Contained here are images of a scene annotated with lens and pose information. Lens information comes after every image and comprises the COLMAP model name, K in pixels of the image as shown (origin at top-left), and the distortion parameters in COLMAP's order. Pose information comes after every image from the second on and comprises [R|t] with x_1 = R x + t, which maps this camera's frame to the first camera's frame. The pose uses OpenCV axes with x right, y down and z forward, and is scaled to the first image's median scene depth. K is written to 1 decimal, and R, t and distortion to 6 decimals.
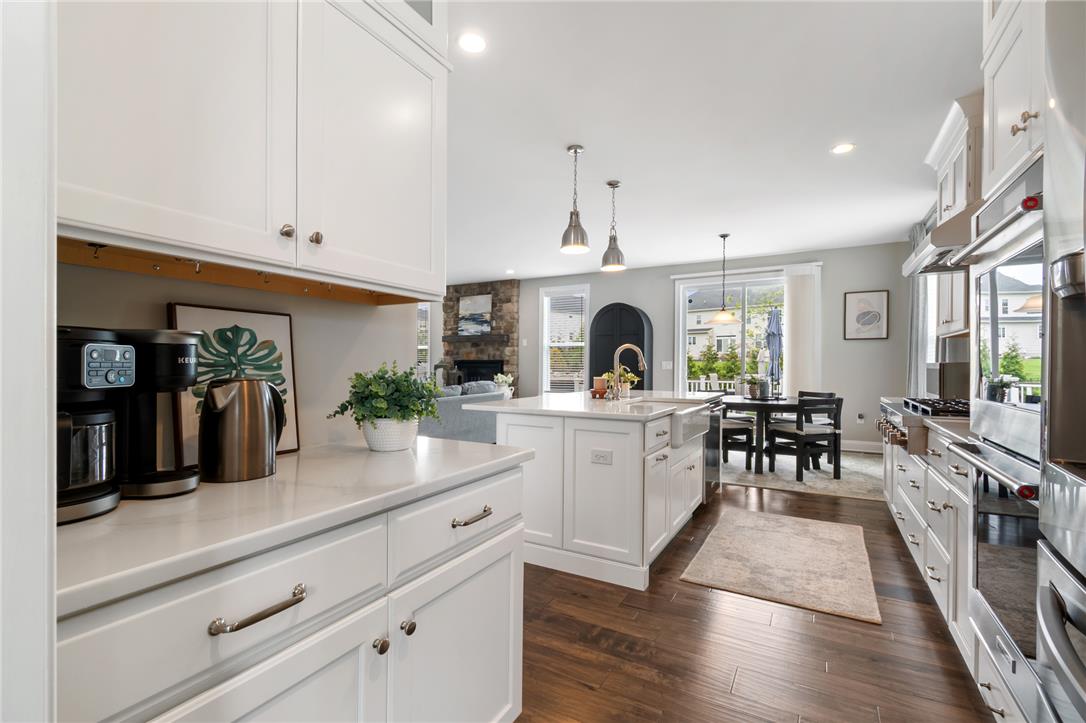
lens RADIAL K [[484.5, 0, 549.5], [0, 484.5, 366.3], [0, 0, 1]] dist [0.001536, -0.000416]
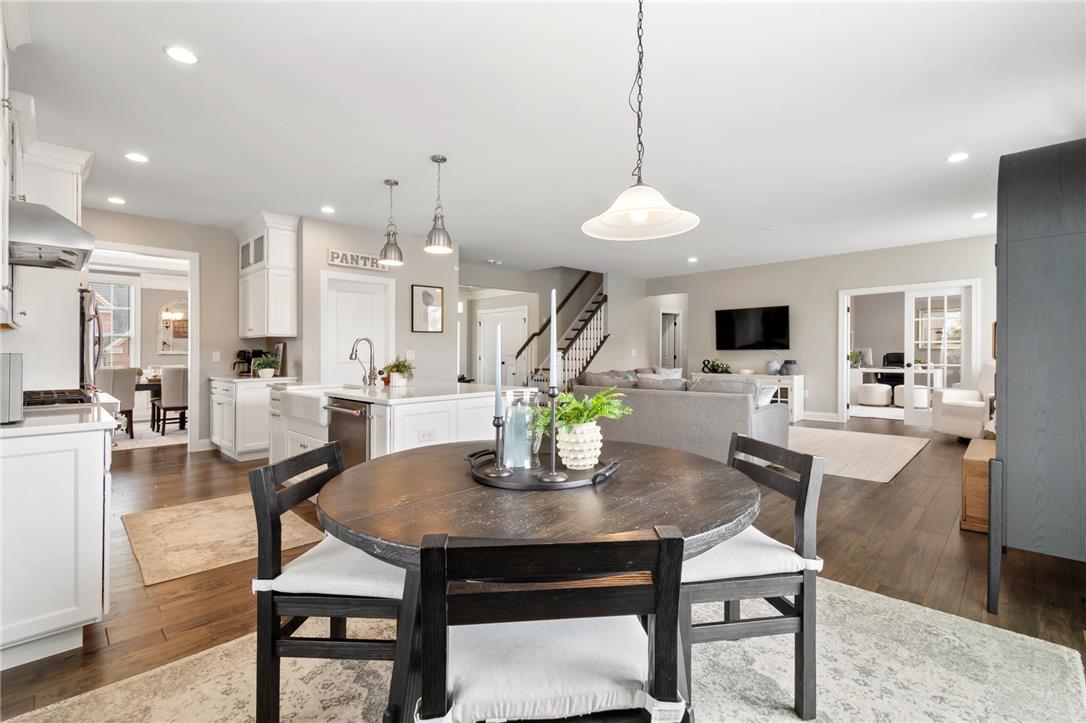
lens RADIAL K [[485.5, 0, 547.3], [0, 485.5, 359.2], [0, 0, 1]] dist [0.000598, -0.001036]
pose [[-0.260911, 0.004660, -0.965352, 3.007870], [-0.008619, 0.999937, 0.007156, -0.018869], [0.965324, 0.010188, -0.260855, 4.480597]]
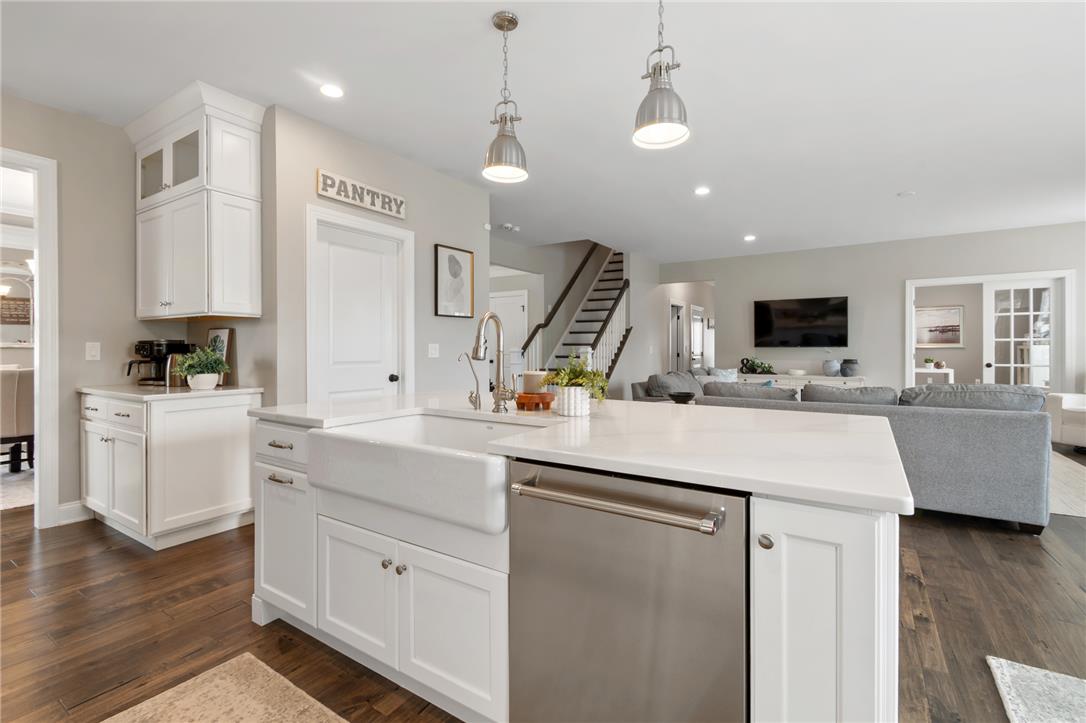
lens RADIAL K [[485.5, 0, 547.3], [0, 485.5, 359.2], [0, 0, 1]] dist [0.000598, -0.001036]
pose [[-0.064119, 0.009952, -0.997893, 1.829735], [-0.013263, 0.999853, 0.010824, -0.002849], [0.997854, 0.013929, -0.063978, 2.868103]]
